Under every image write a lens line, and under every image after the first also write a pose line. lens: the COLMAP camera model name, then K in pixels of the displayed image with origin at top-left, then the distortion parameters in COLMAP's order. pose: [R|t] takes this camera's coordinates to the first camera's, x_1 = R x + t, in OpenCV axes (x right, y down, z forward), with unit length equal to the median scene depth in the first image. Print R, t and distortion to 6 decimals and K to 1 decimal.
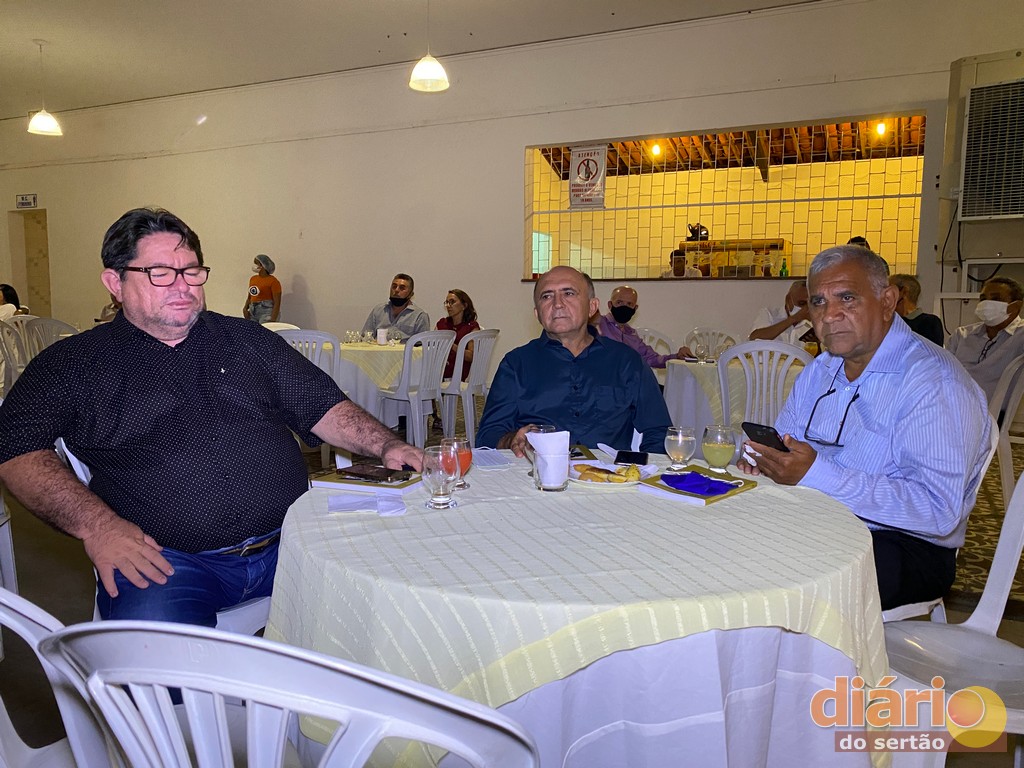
lens RADIAL K [[780.6, 0, 512.0], [0, 780.6, 384.0], [0, 0, 1]] dist [0.006691, -0.005264]
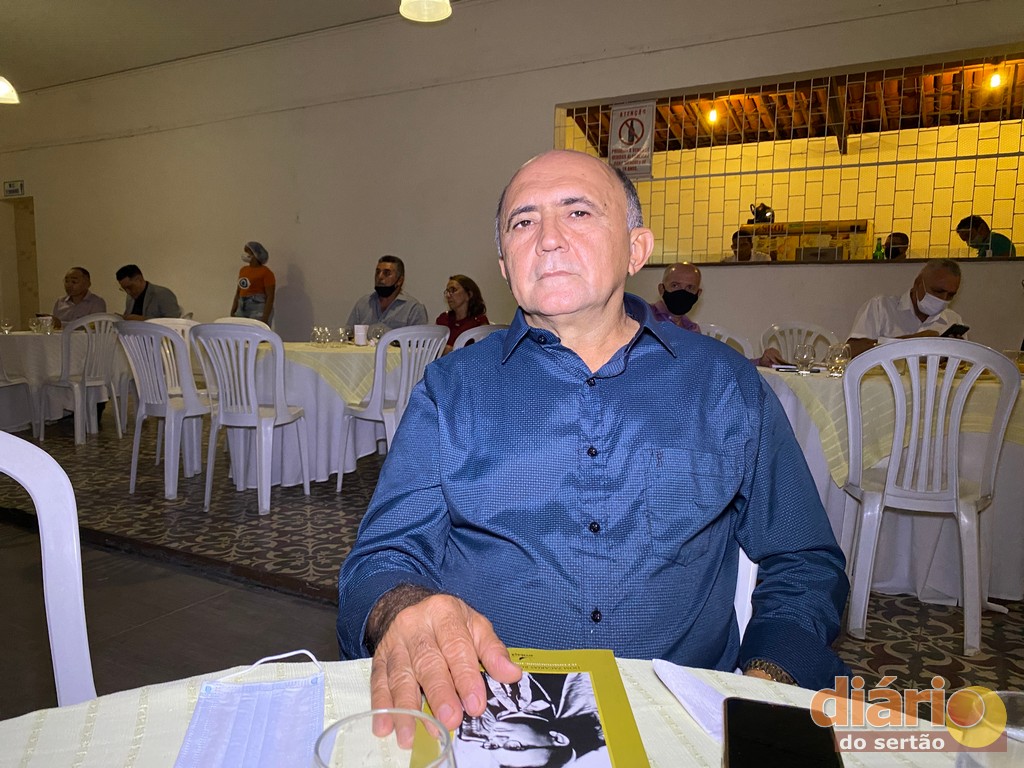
lens RADIAL K [[785.8, 0, 512.0], [0, 785.8, 384.0], [0, 0, 1]] dist [-0.004870, -0.004273]
pose [[0.998533, 0.004721, -0.053936, 0.018702], [-0.004873, 0.999985, -0.002681, -0.008315], [0.053923, 0.002940, 0.998541, 0.181757]]
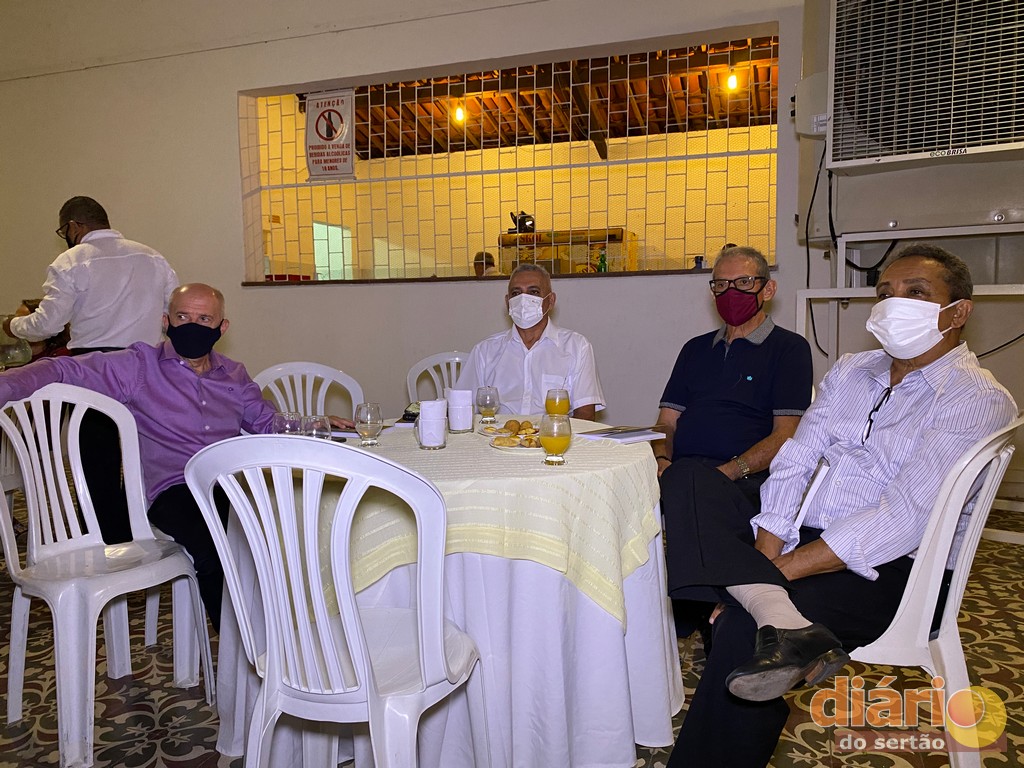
lens RADIAL K [[785.8, 0, 512.0], [0, 785.8, 384.0], [0, 0, 1]] dist [-0.004870, -0.004273]
pose [[0.992051, -0.028338, 0.122600, 0.171865], [0.030079, 0.999471, -0.012372, -0.030001], [-0.122185, 0.015961, 0.992379, 0.296431]]
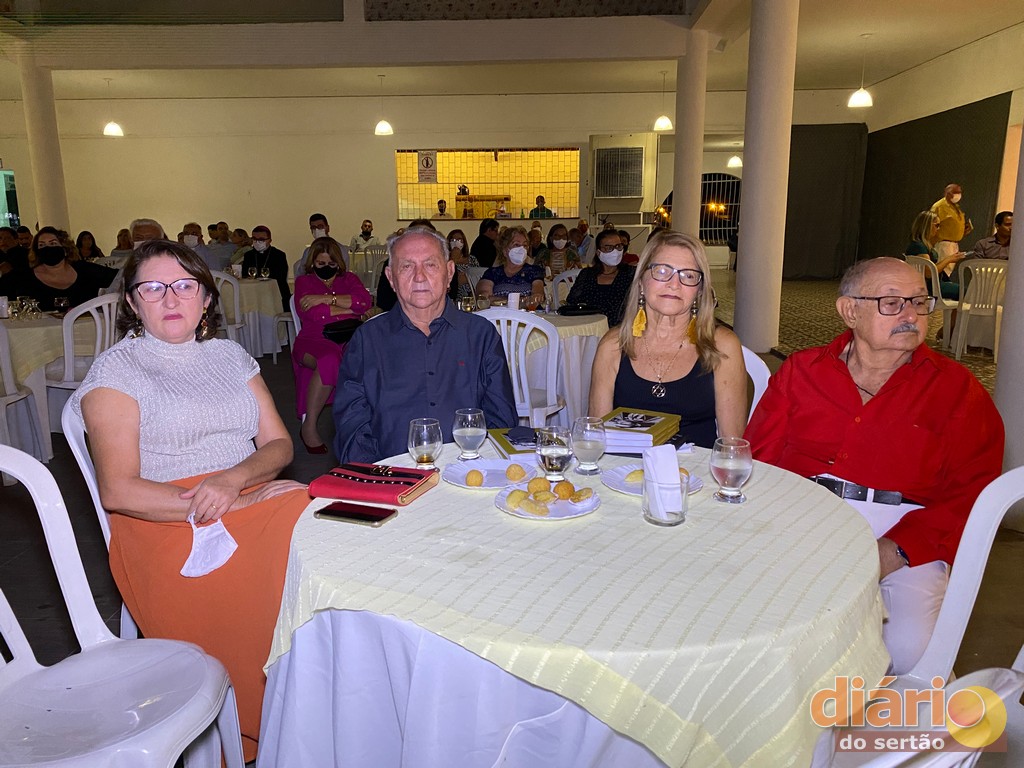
lens RADIAL K [[780.6, 0, 512.0], [0, 780.6, 384.0], [0, 0, 1]] dist [0.006691, -0.005264]
pose [[0.910564, -0.099786, 0.401144, -0.569997], [0.062126, 0.992439, 0.105854, 0.085846], [-0.408673, -0.071465, 0.909878, -0.943948]]
